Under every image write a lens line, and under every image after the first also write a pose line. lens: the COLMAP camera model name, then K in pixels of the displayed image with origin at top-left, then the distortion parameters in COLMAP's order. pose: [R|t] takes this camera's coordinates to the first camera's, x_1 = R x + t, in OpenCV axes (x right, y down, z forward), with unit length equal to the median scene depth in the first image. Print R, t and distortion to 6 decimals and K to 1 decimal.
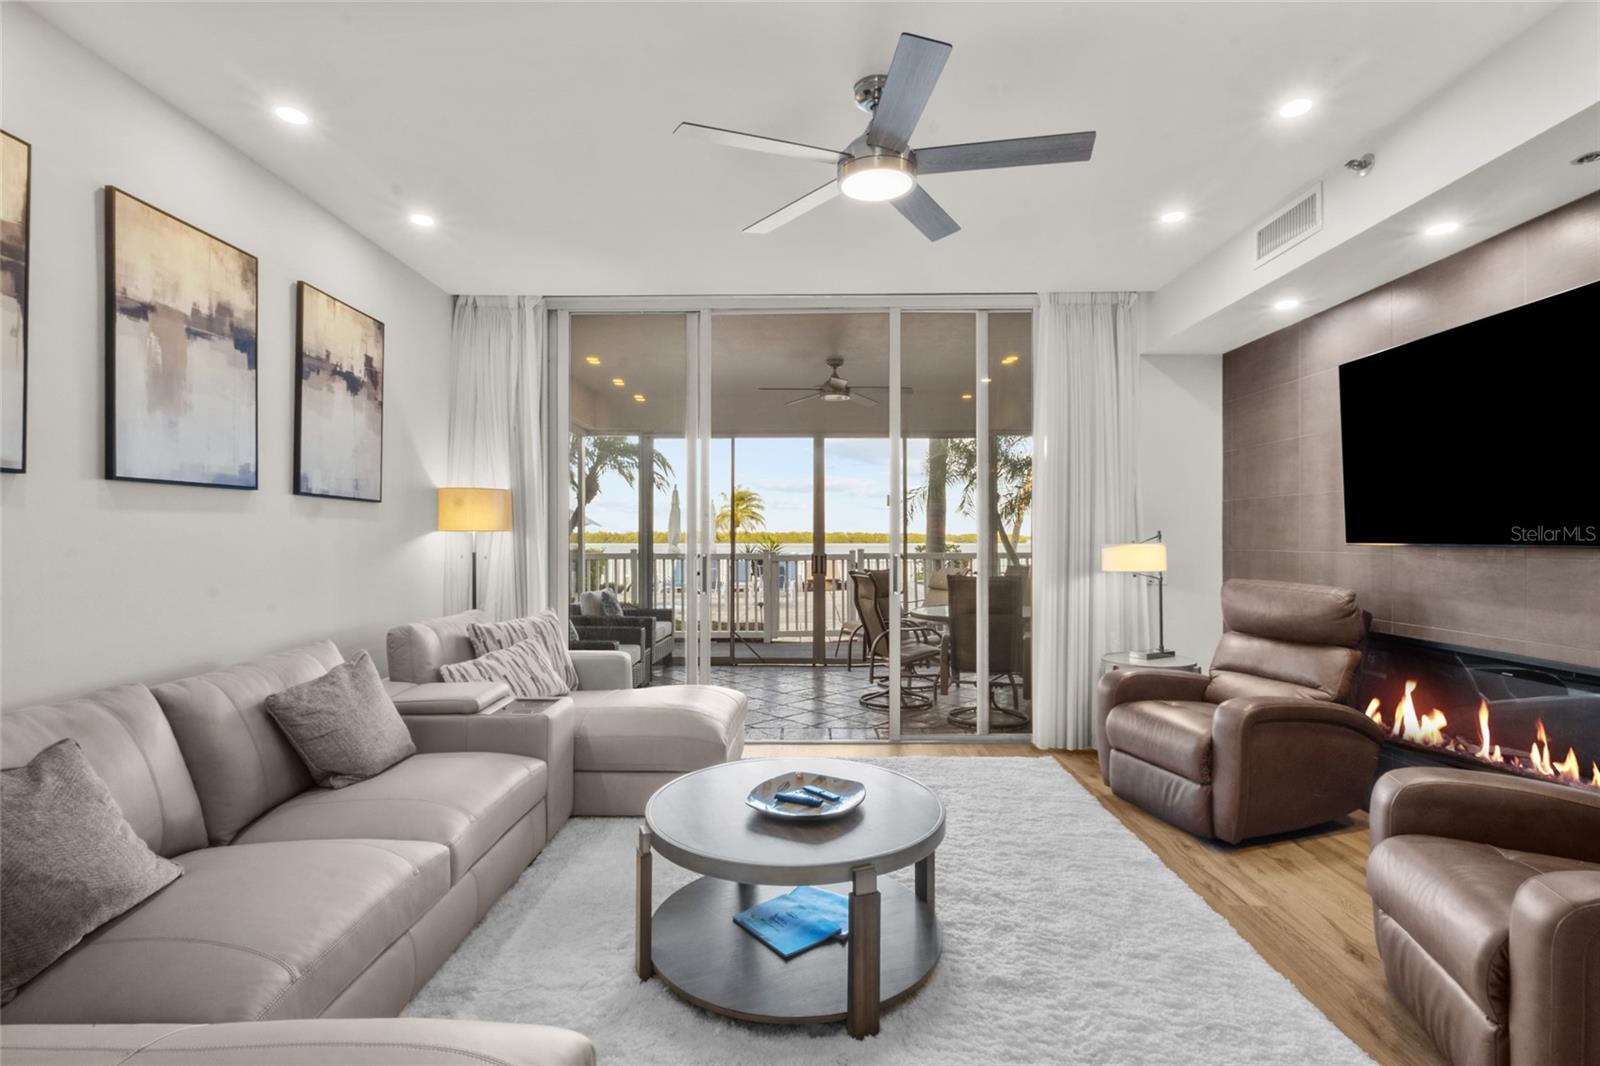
lens RADIAL K [[742.3, 0, 798.3], [0, 742.3, 535.3], [0, 0, 1]] dist [0.004150, -0.000001]
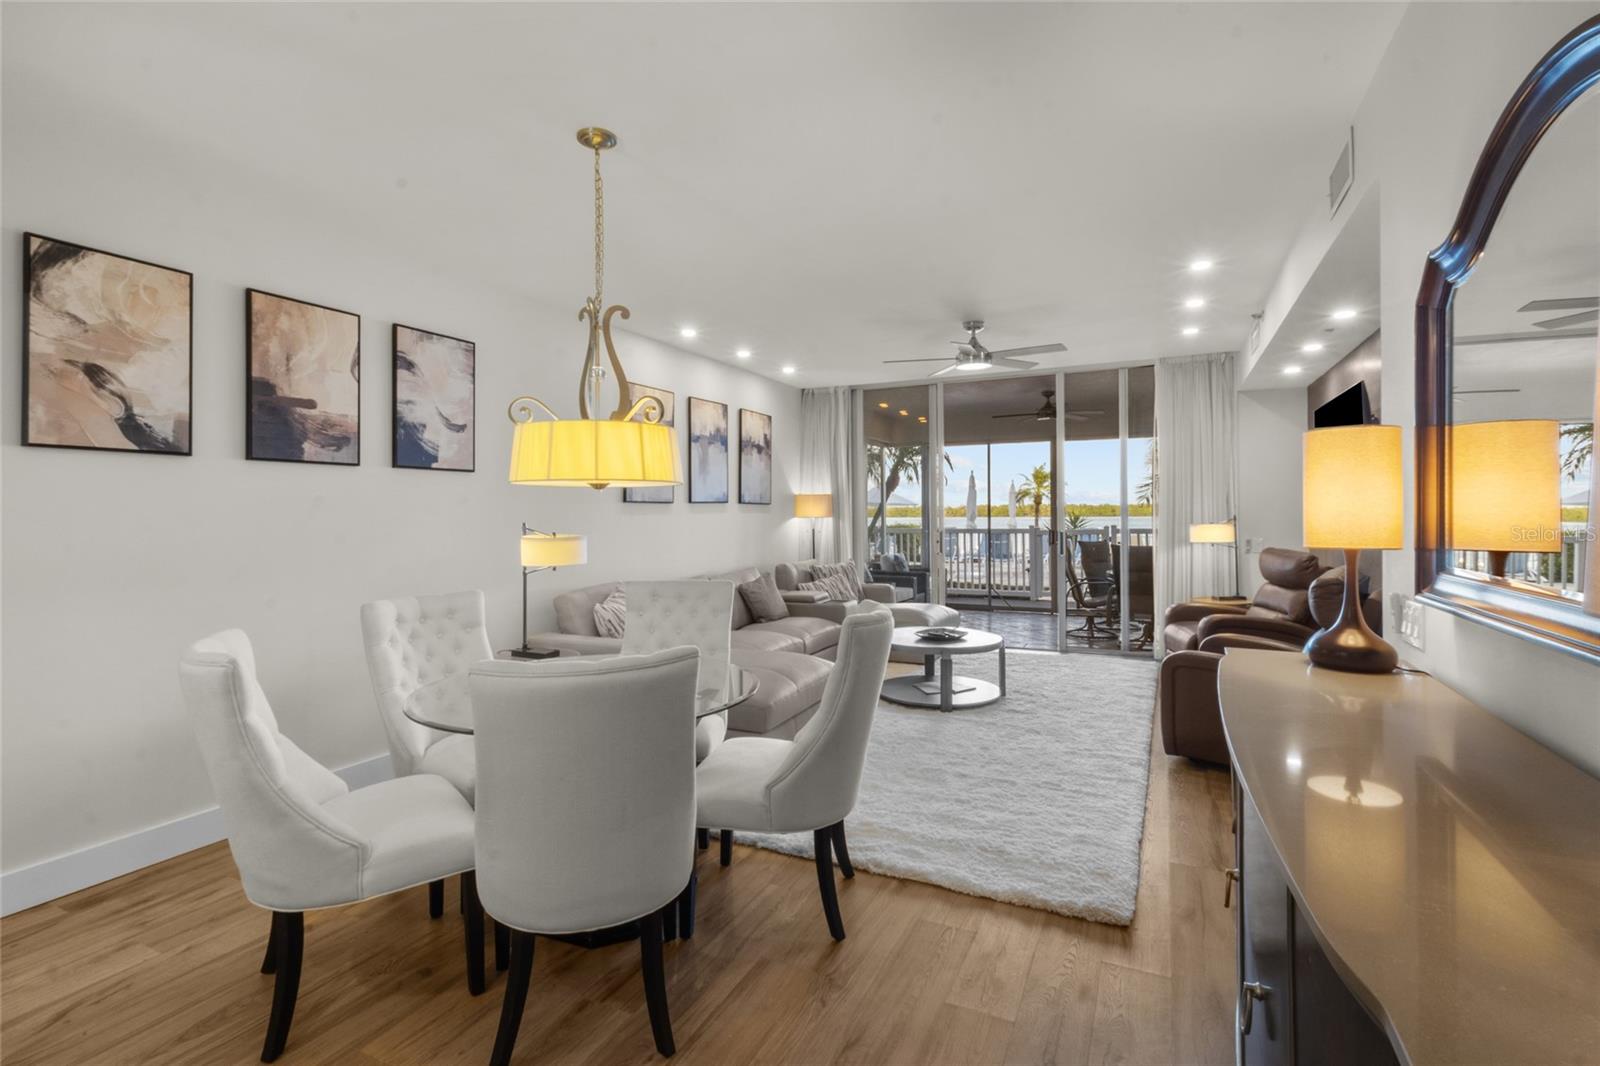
lens RADIAL K [[742.3, 0, 793.8], [0, 742.3, 518.1], [0, 0, 1]] dist [0.004150, -0.000001]
pose [[0.902317, -0.003844, -0.431055, 0.412682], [0.008900, 0.999913, 0.009712, -0.029077], [0.430980, -0.012600, 0.902273, -0.897745]]
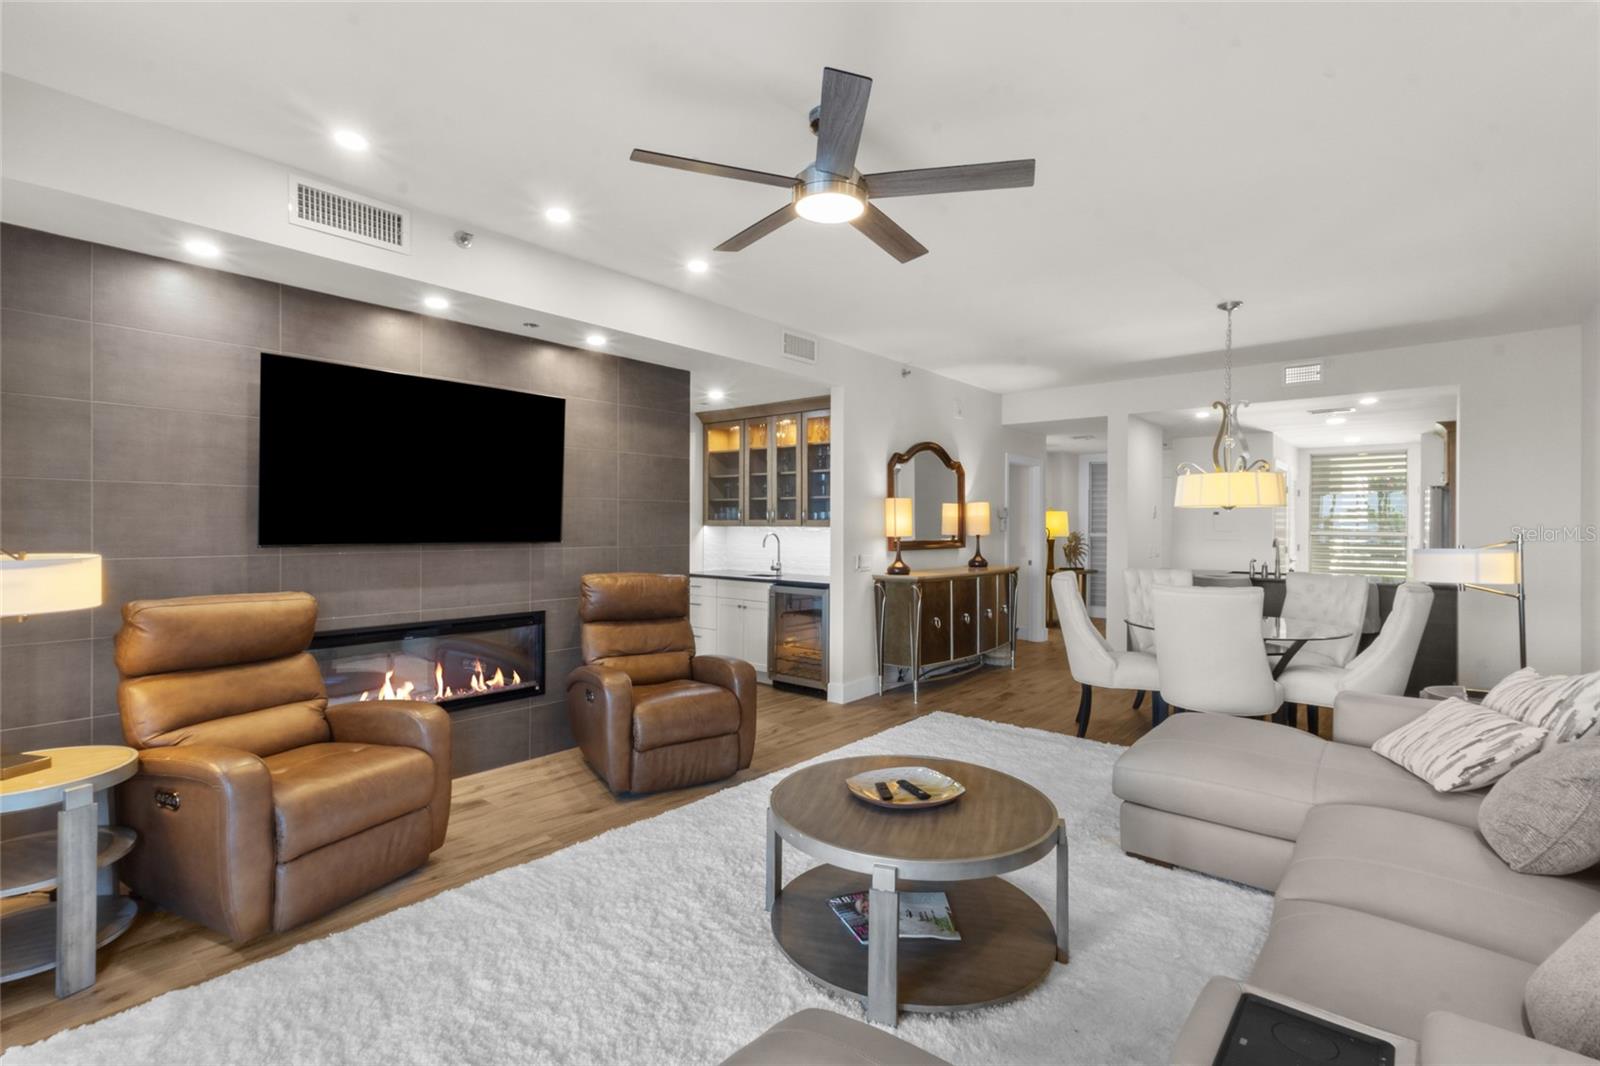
lens RADIAL K [[742.3, 0, 815.6], [0, 742.3, 543.5], [0, 0, 1]] dist [0.004150, -0.000001]
pose [[-0.772719, -0.017589, 0.634505, -0.398387], [0.000410, 0.999602, 0.028209, -0.027644], [-0.634748, 0.022058, -0.772404, 1.286070]]
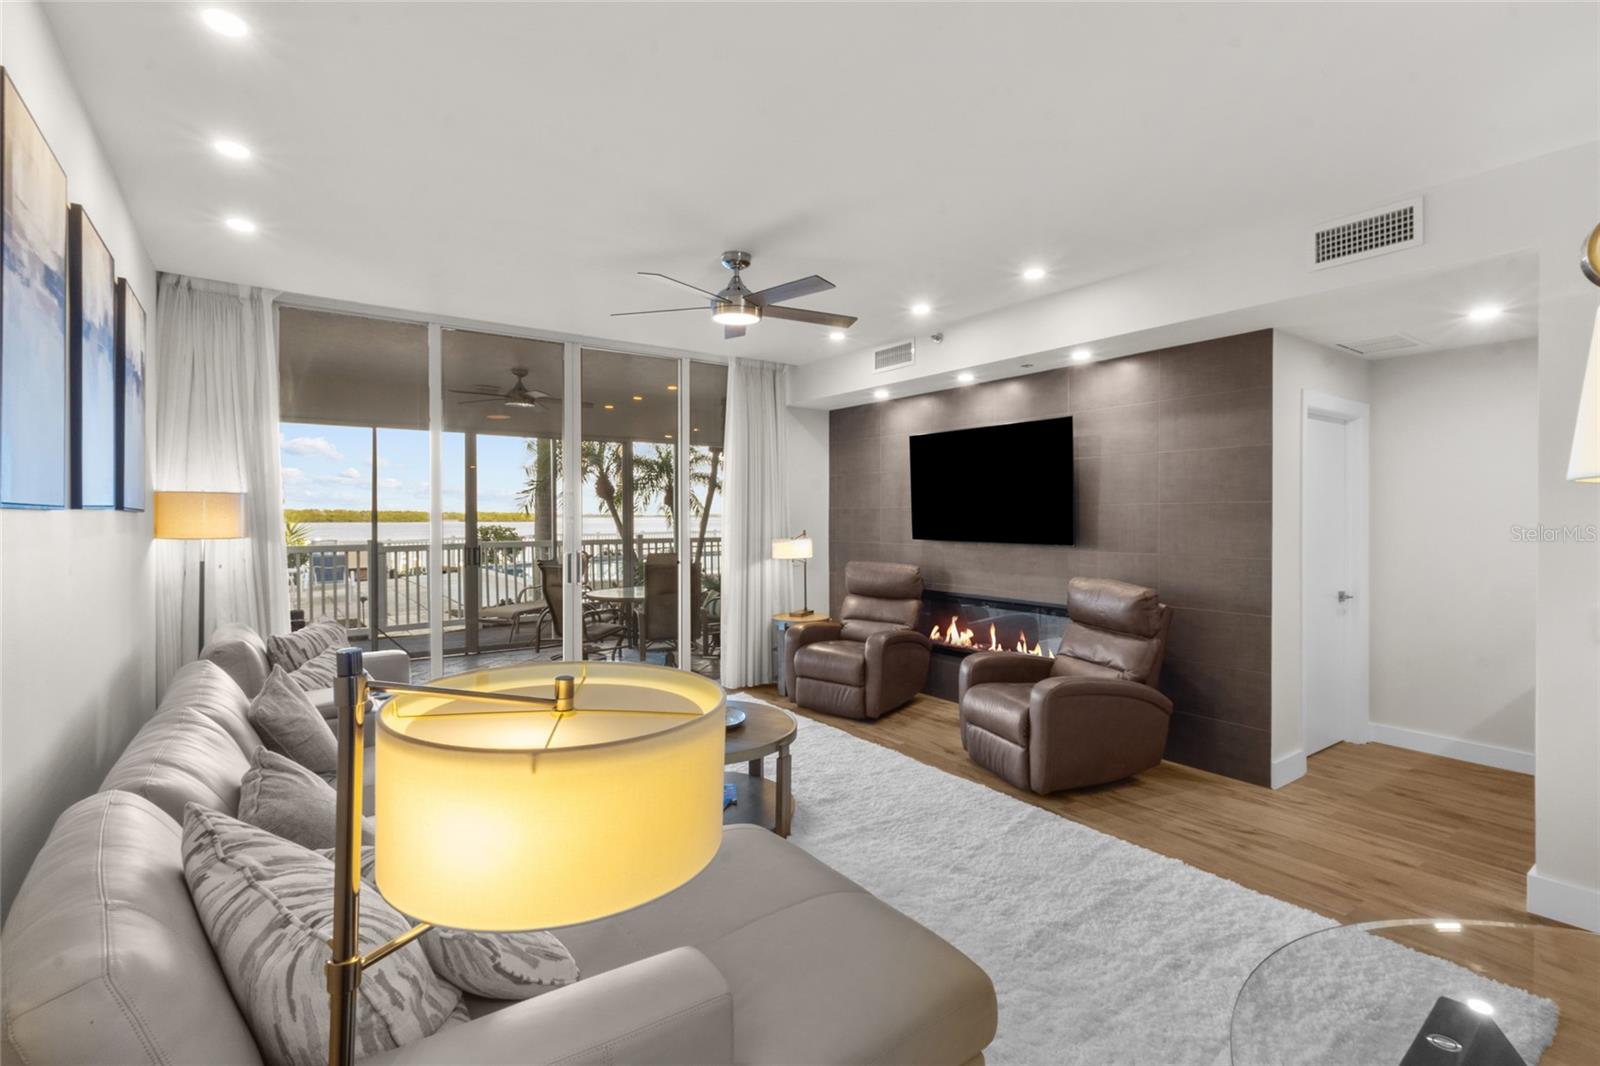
lens RADIAL K [[742.3, 0, 801.9], [0, 742.3, 522.4], [0, 0, 1]] dist [0.004150, -0.000001]
pose [[0.801829, -0.004228, 0.597538, -0.510373], [-0.003901, 0.999917, 0.012310, -0.050578], [-0.597540, -0.012201, 0.801746, -0.233084]]
